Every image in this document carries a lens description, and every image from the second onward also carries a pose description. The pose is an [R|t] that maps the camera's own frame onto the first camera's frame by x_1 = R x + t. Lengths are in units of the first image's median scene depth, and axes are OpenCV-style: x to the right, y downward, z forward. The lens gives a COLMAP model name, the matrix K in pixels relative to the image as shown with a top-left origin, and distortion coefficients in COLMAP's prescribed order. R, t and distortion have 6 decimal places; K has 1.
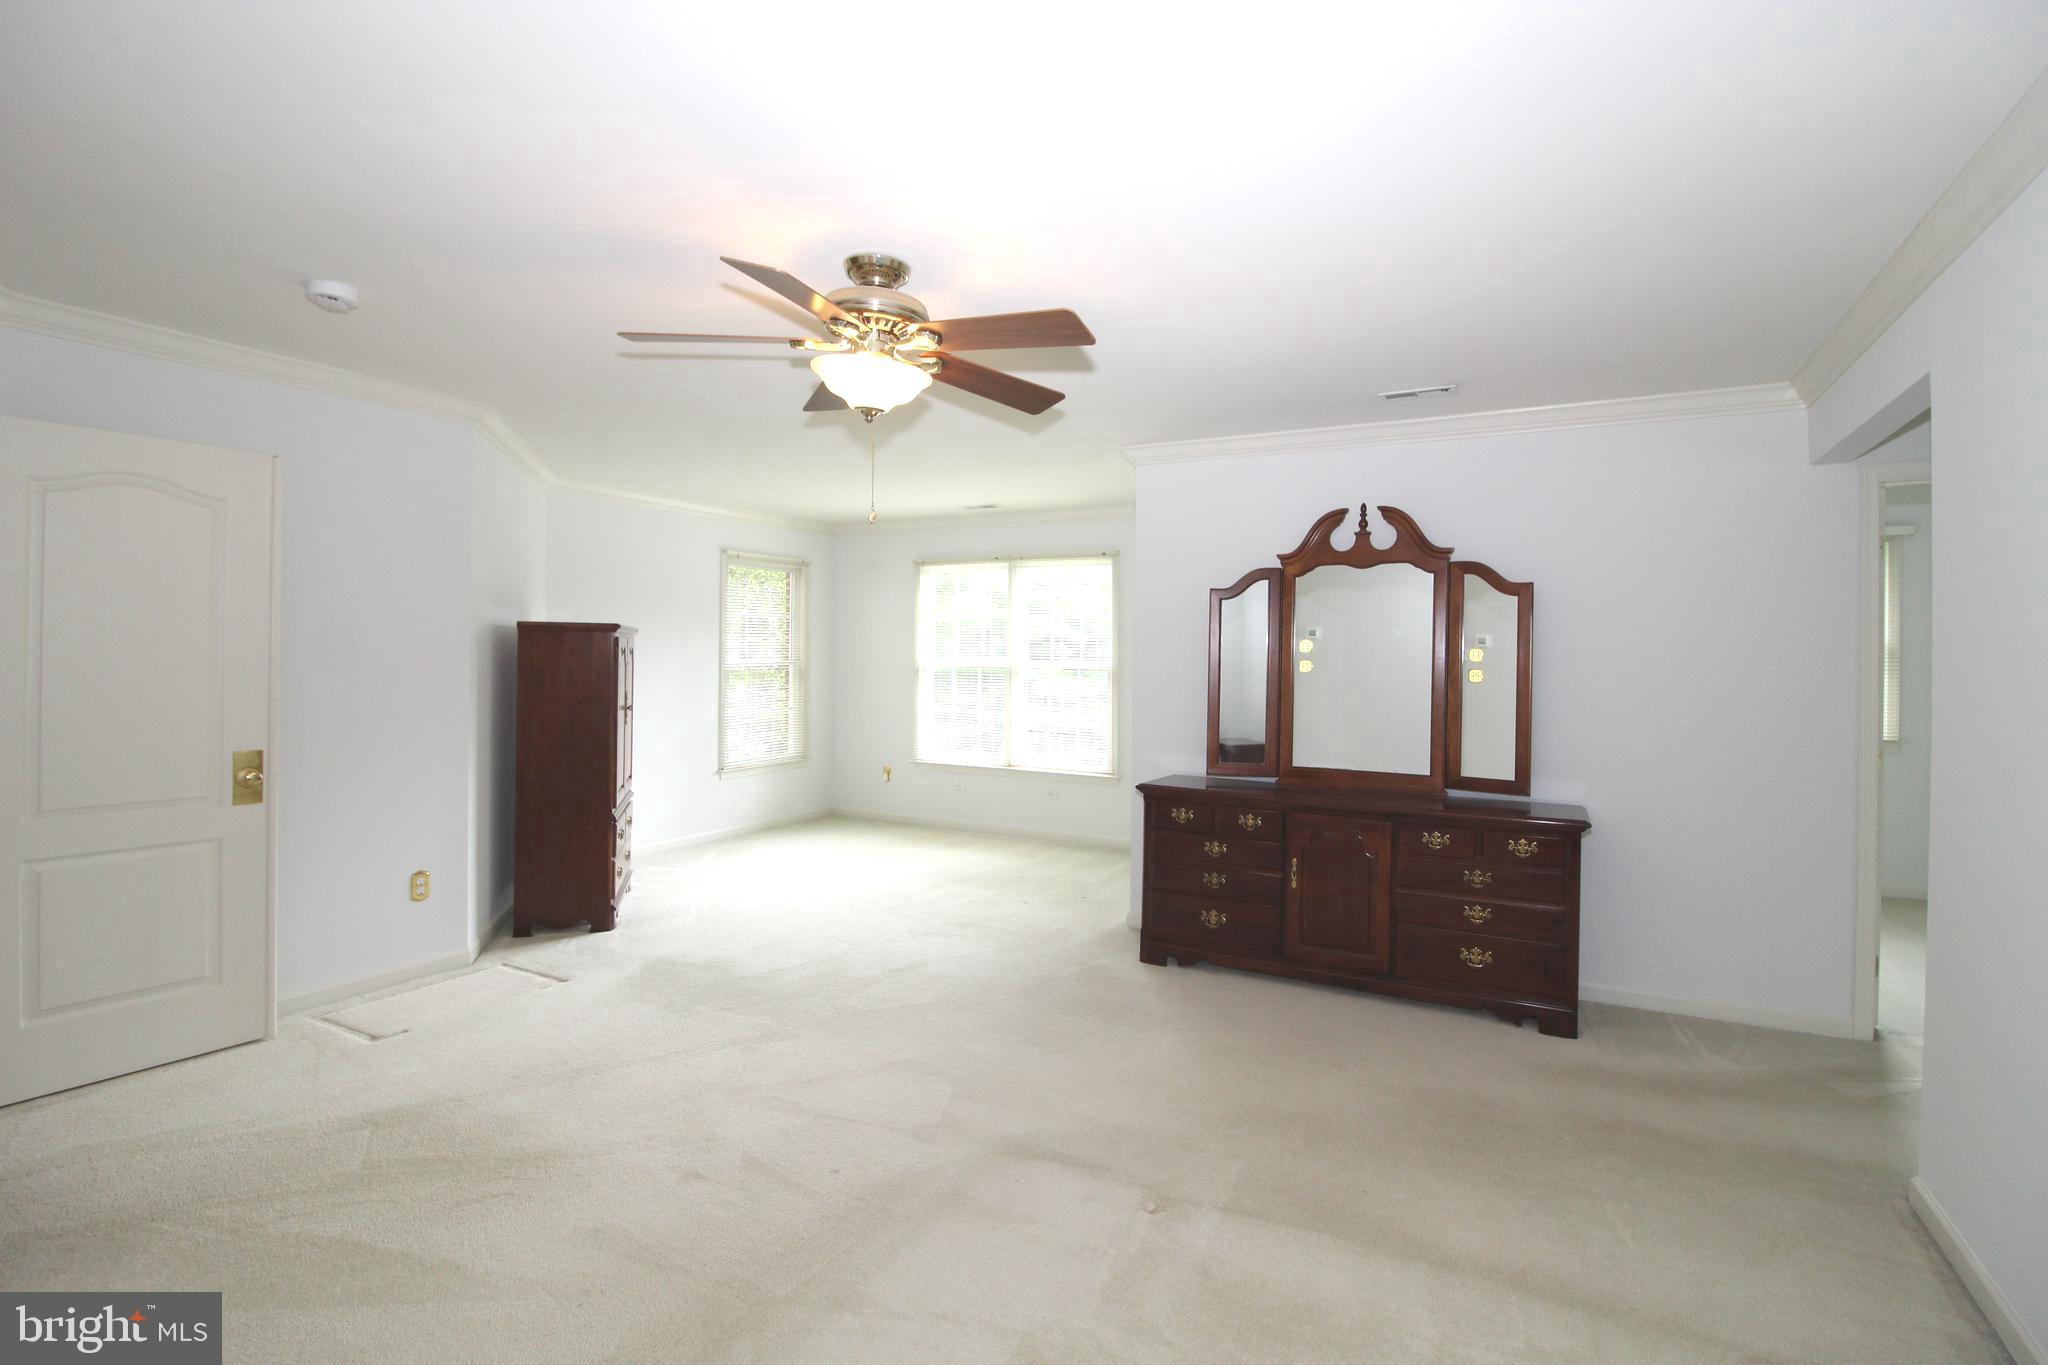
lens RADIAL K [[941.2, 0, 1013.8], [0, 941.2, 669.1], [0, 0, 1]] dist [0.000611, 0.000482]
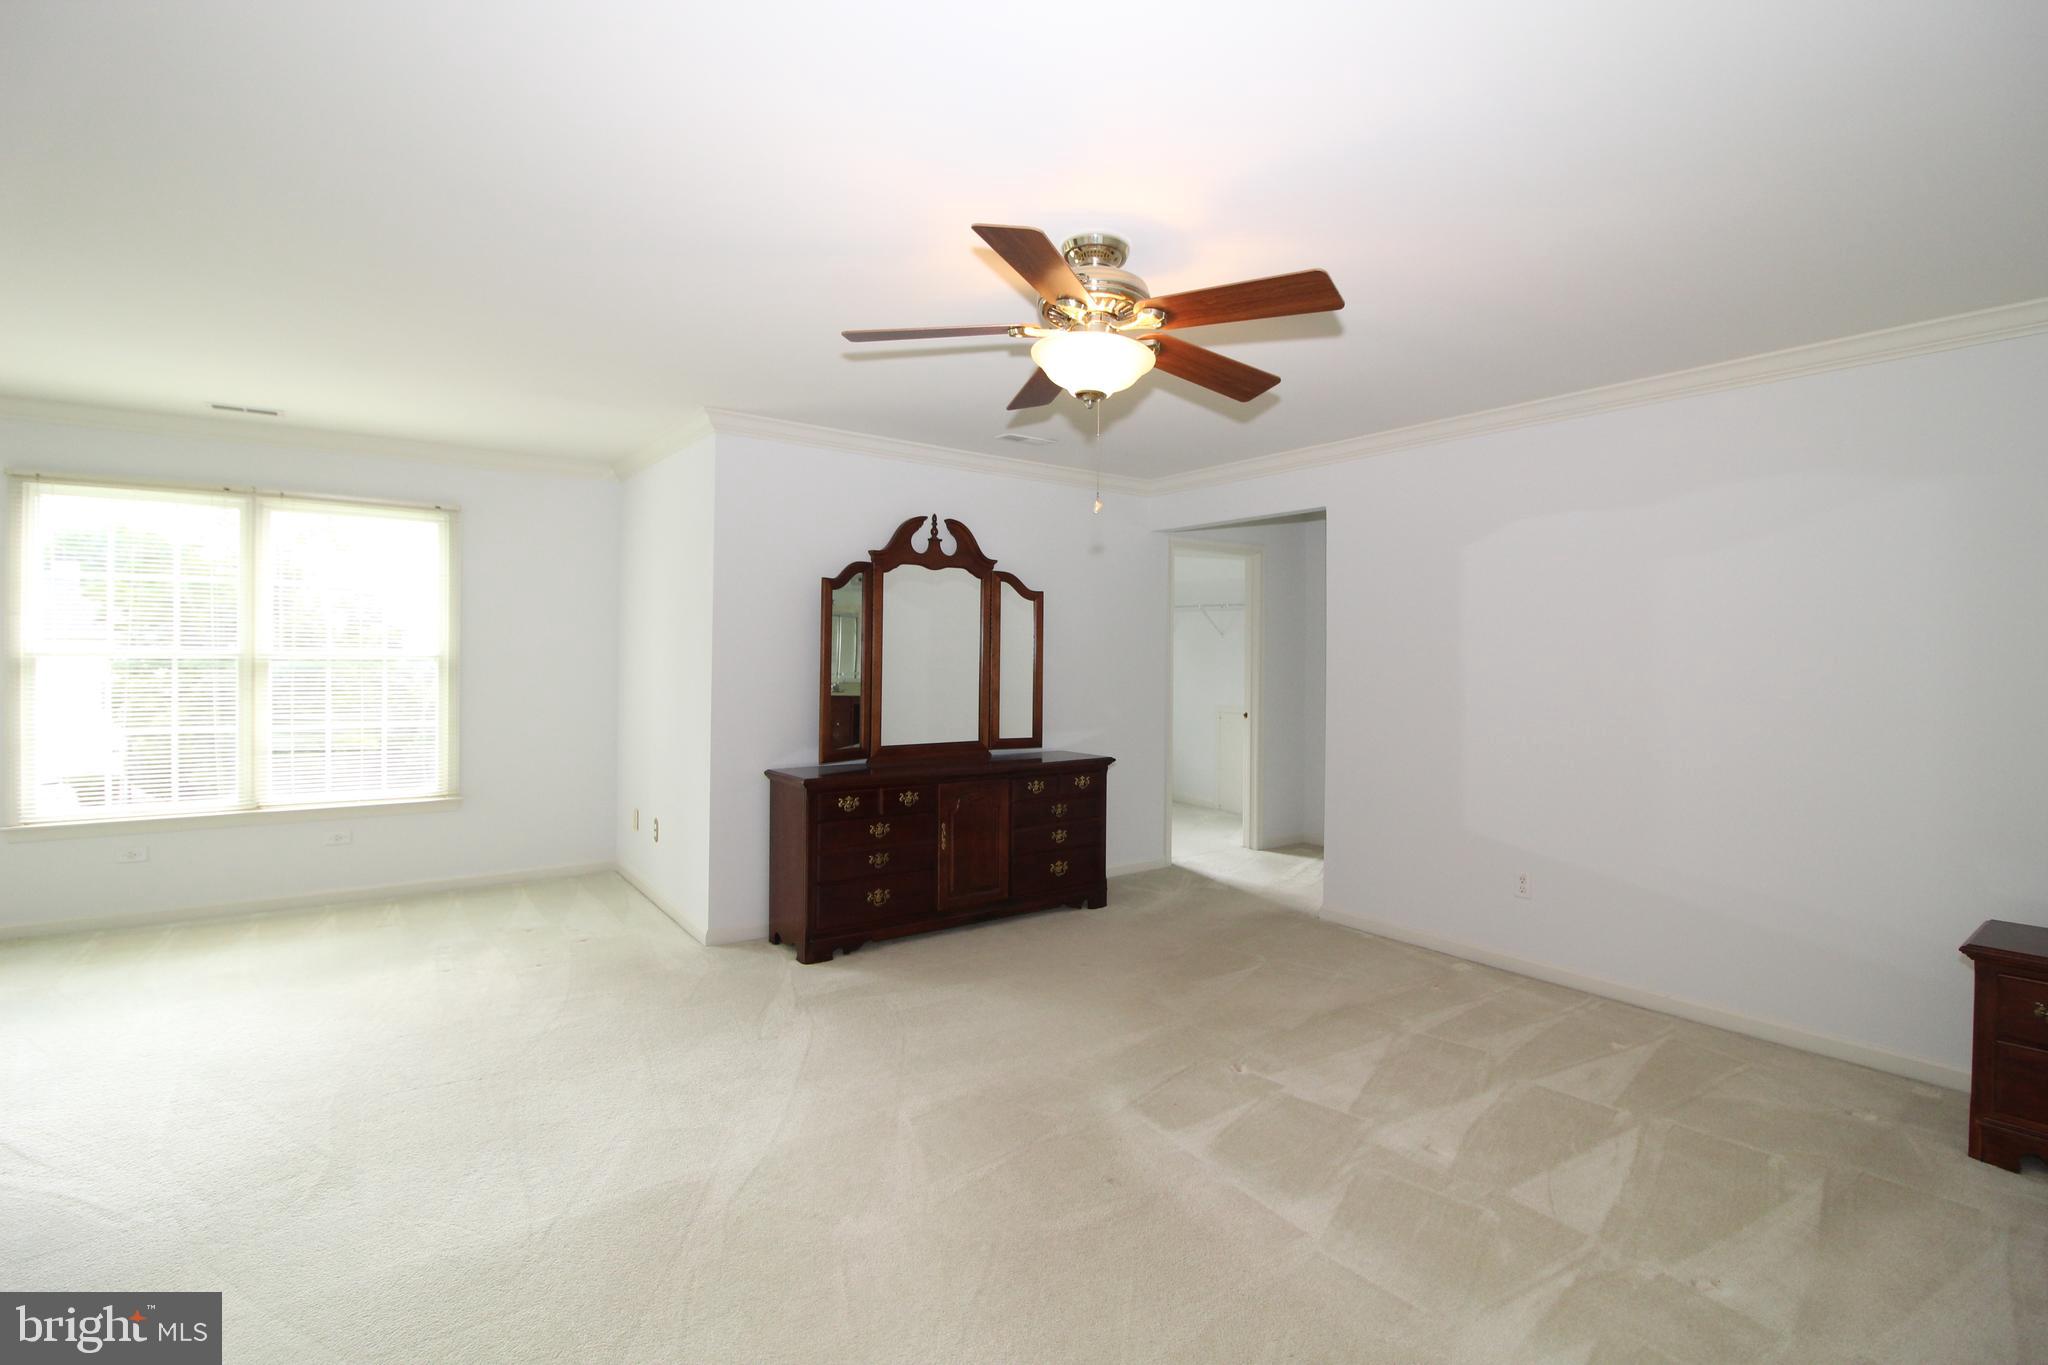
lens RADIAL K [[941.2, 0, 1011.4], [0, 941.2, 676.5], [0, 0, 1]] dist [0.000611, 0.000482]
pose [[0.433571, -0.030882, 0.900590, -0.662358], [0.008326, 0.999507, 0.030266, -0.009763], [-0.901081, -0.005624, 0.433614, 0.420039]]
